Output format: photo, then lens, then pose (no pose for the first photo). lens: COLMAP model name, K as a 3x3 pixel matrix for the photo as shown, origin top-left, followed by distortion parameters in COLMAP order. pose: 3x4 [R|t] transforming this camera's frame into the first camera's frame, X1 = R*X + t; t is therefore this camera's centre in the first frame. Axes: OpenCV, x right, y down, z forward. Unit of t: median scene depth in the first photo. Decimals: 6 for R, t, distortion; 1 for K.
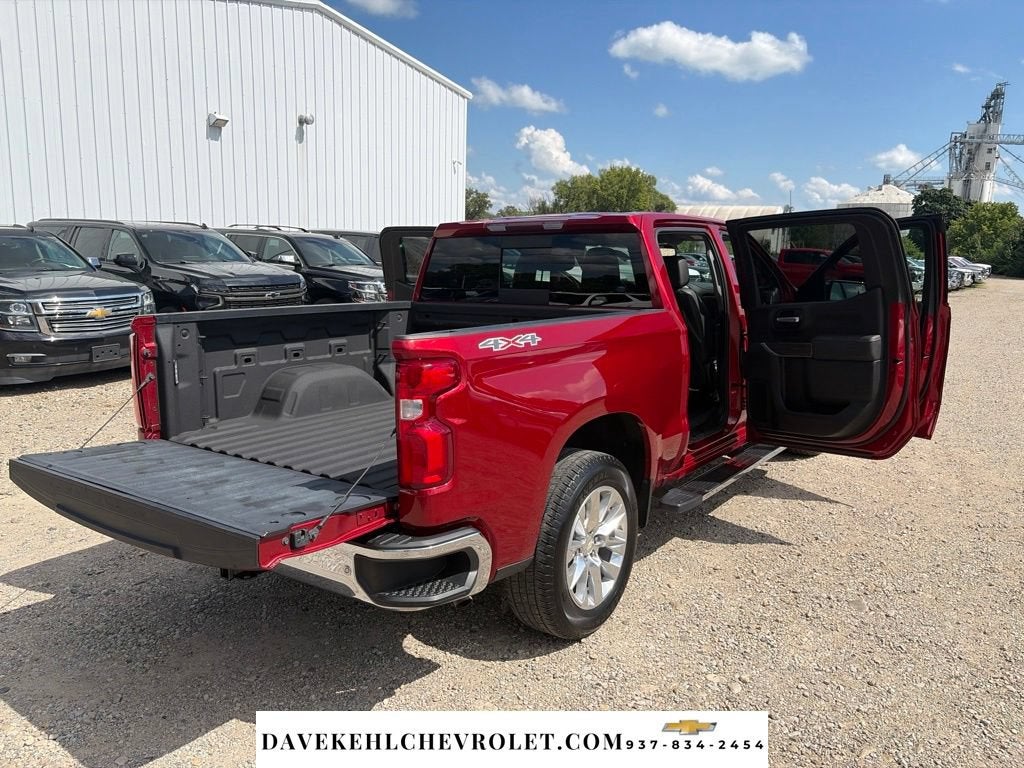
lens RADIAL K [[779.4, 0, 509.8], [0, 779.4, 380.6], [0, 0, 1]] dist [0.039088, -0.042005]
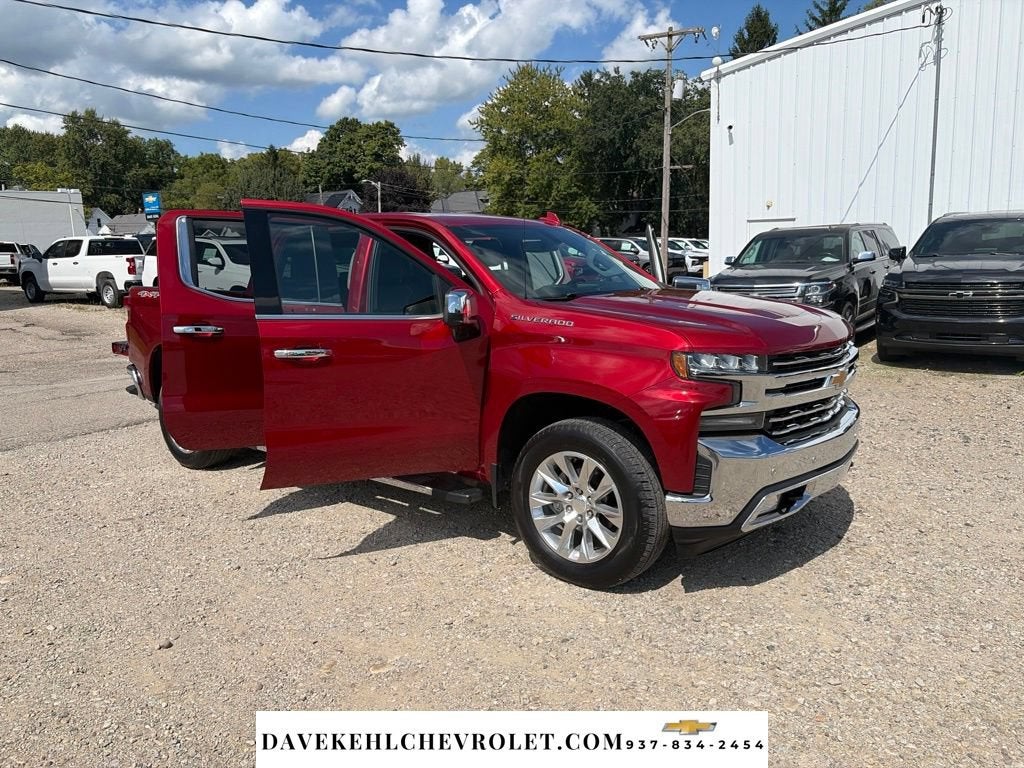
lens RADIAL K [[779.4, 0, 511.8], [0, 779.4, 379.7], [0, 0, 1]] dist [0.039088, -0.042005]
pose [[-0.068483, 0.157151, -0.985197, 0.630528], [-0.147801, 0.975020, 0.165801, -0.097998], [0.986643, 0.156968, -0.043545, 0.631938]]
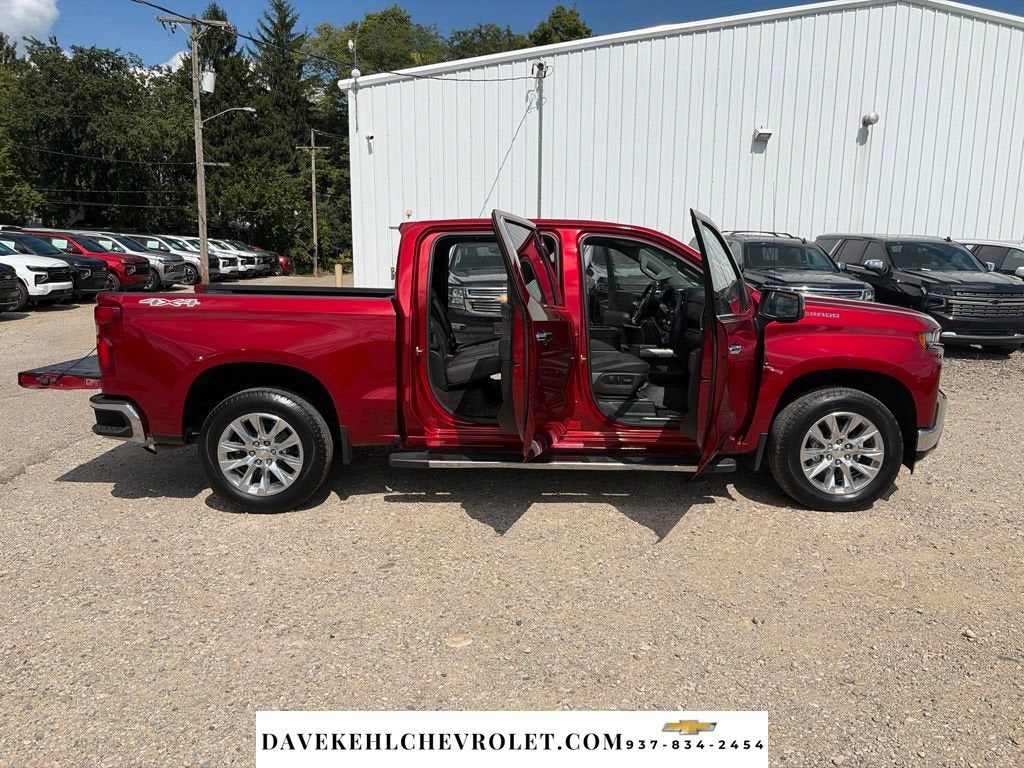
lens RADIAL K [[779.4, 0, 511.0], [0, 779.4, 379.1], [0, 0, 1]] dist [0.039088, -0.042005]
pose [[0.592487, 0.130319, -0.794969, 0.533000], [-0.138405, 0.988622, 0.058912, -0.025946], [0.793601, 0.075123, 0.603783, 0.168691]]
